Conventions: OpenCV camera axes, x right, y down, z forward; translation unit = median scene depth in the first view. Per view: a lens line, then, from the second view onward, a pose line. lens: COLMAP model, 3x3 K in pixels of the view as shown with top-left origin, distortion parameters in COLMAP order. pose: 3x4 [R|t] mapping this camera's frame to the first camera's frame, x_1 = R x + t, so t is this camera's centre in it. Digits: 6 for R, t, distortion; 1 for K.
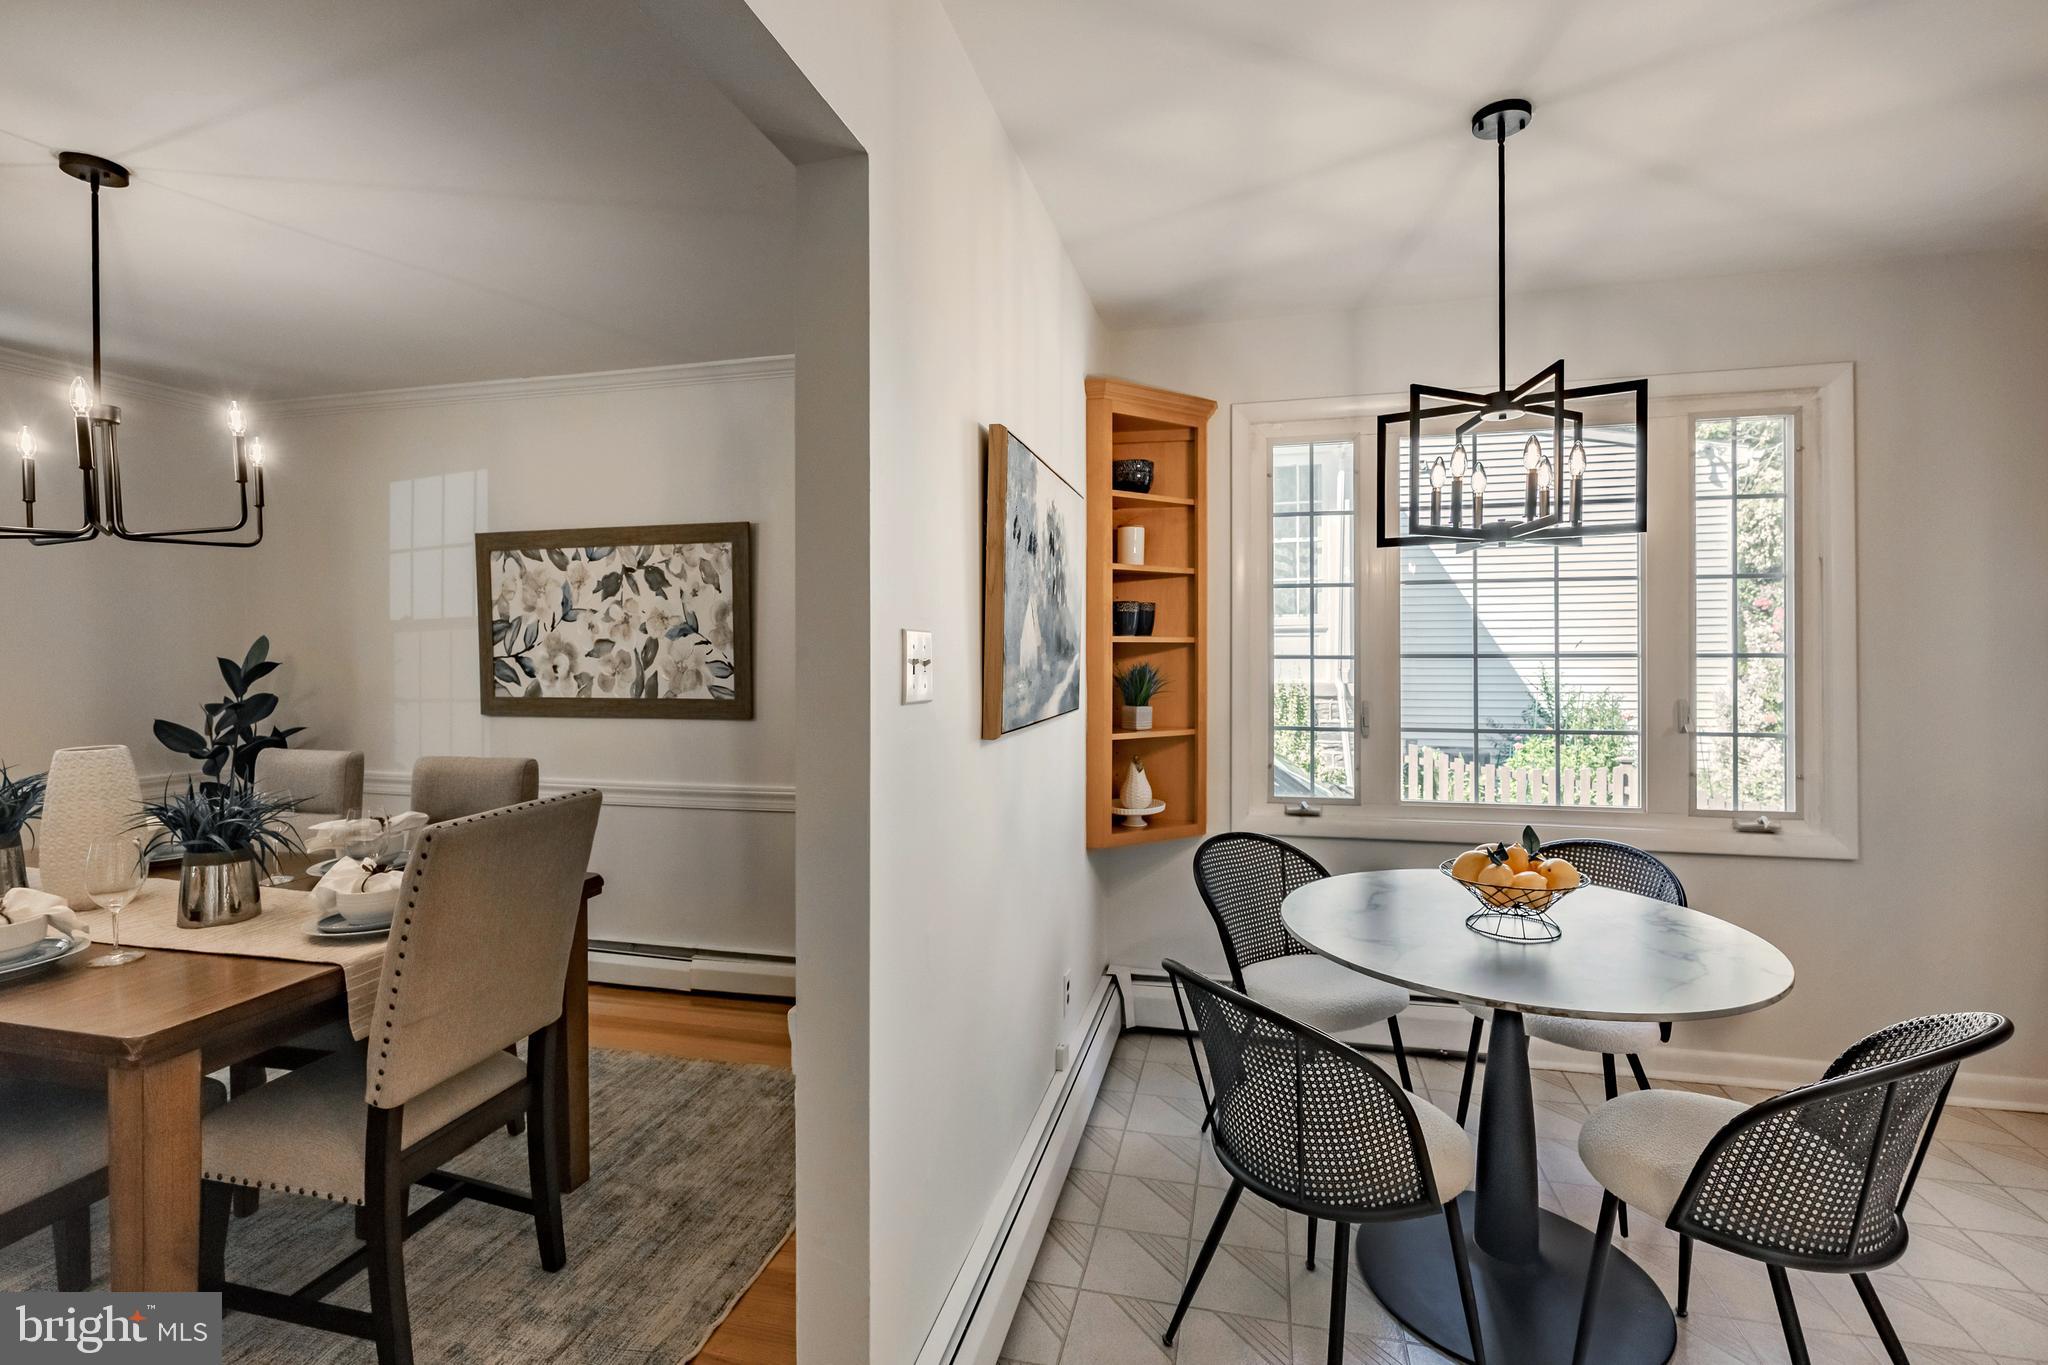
lens RADIAL K [[929.5, 0, 1017.9], [0, 929.5, 647.8], [0, 0, 1]] dist [-0.003530, 0.000871]
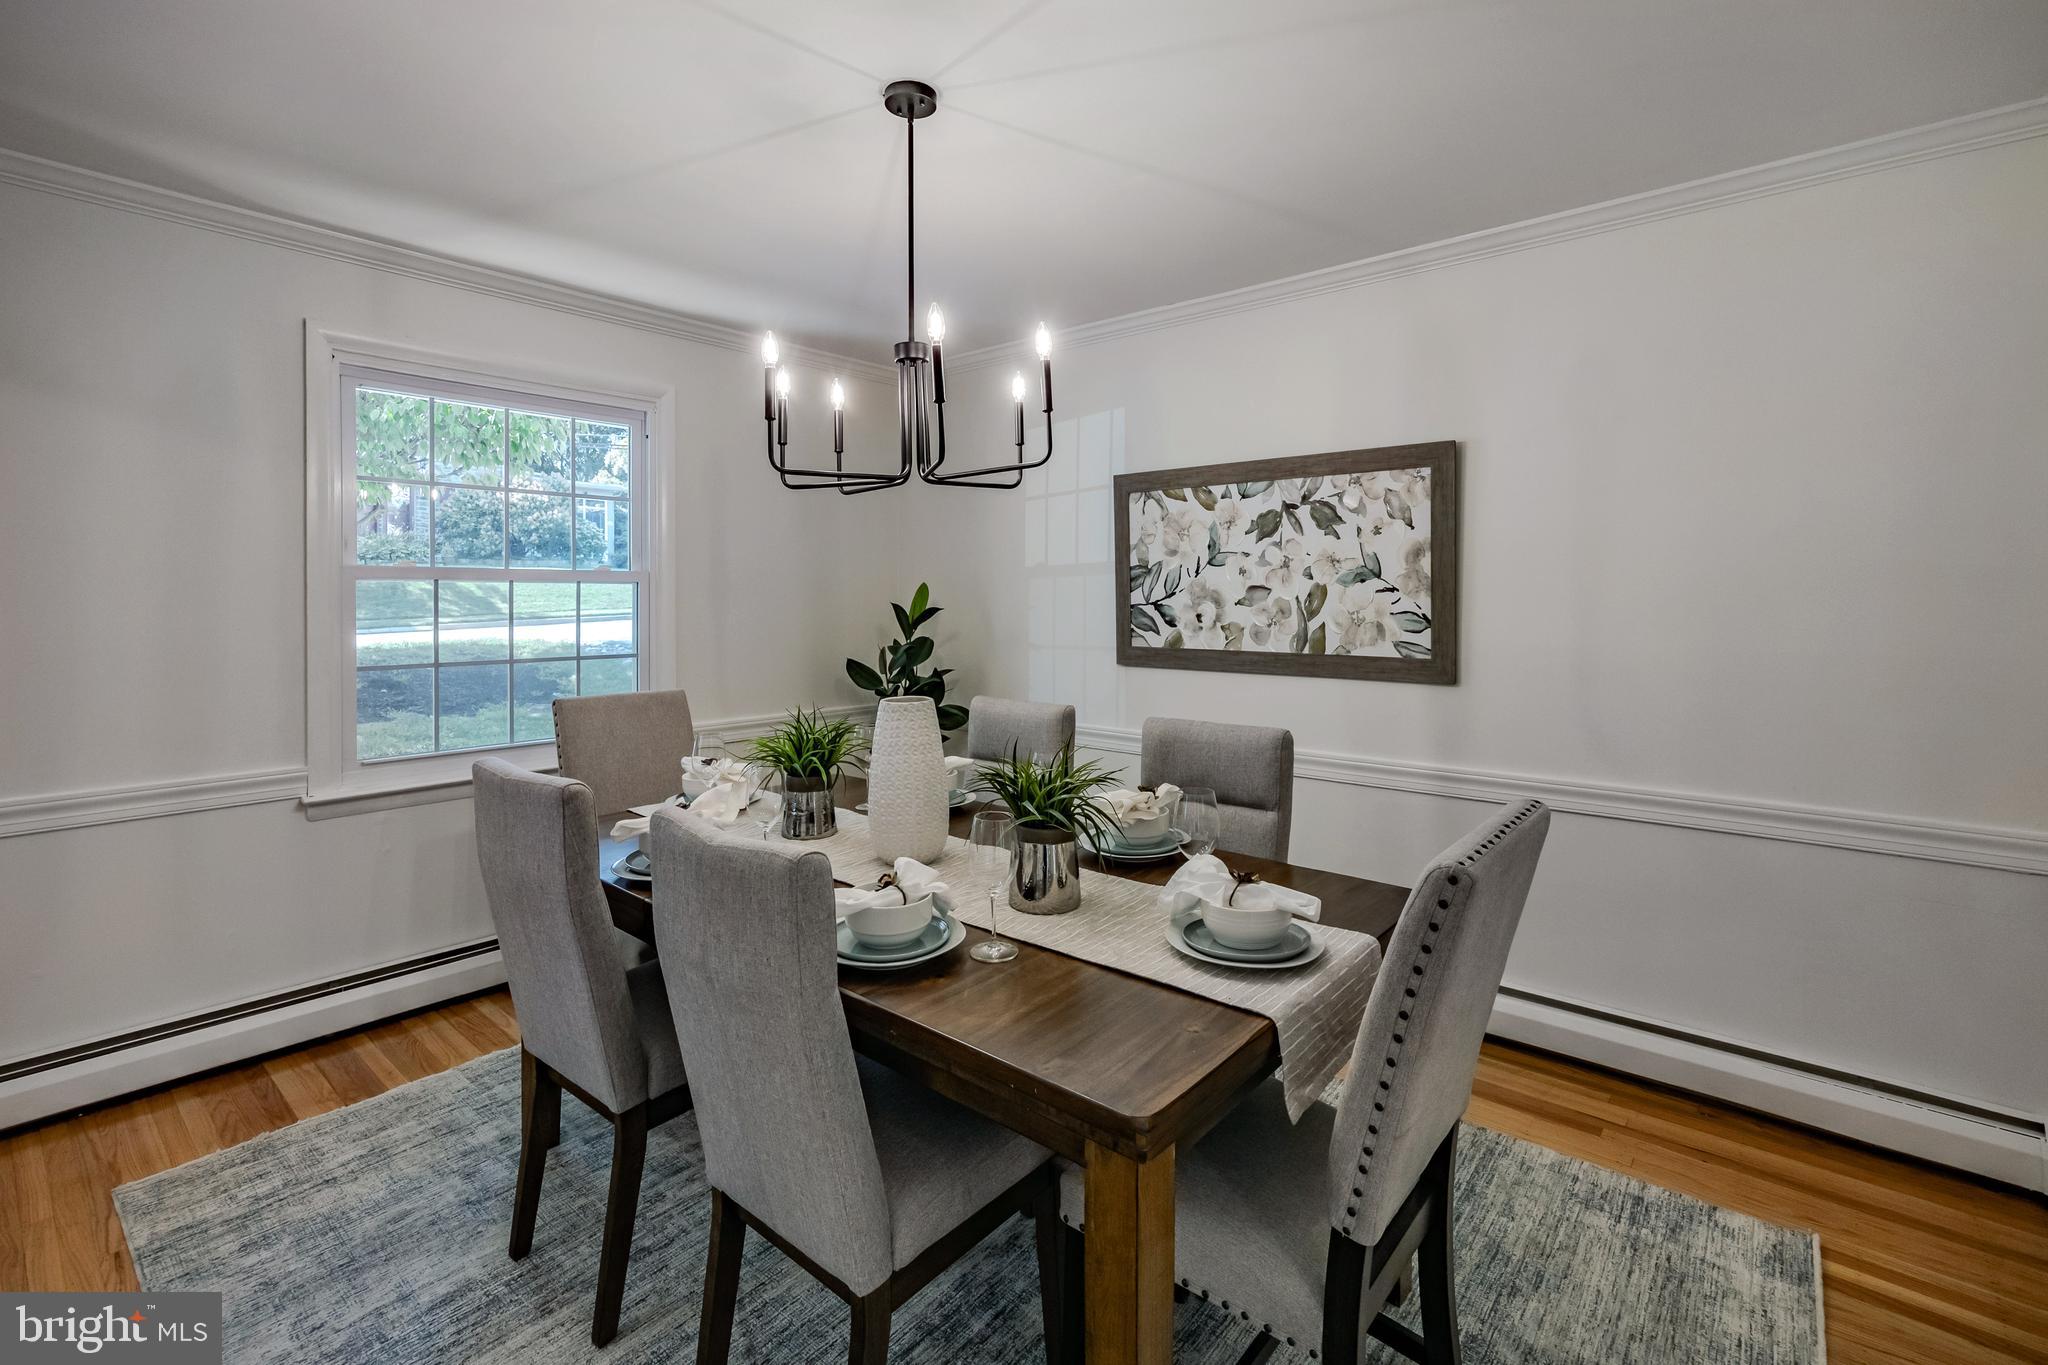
lens RADIAL K [[929.5, 0, 1013.7], [0, 929.5, 595.8], [0, 0, 1]] dist [-0.003530, 0.000871]
pose [[0.889855, 0.004545, -0.456220, -0.250677], [-0.003600, 0.999989, 0.002940, -0.001401], [0.456229, -0.000973, 0.889862, 0.101888]]
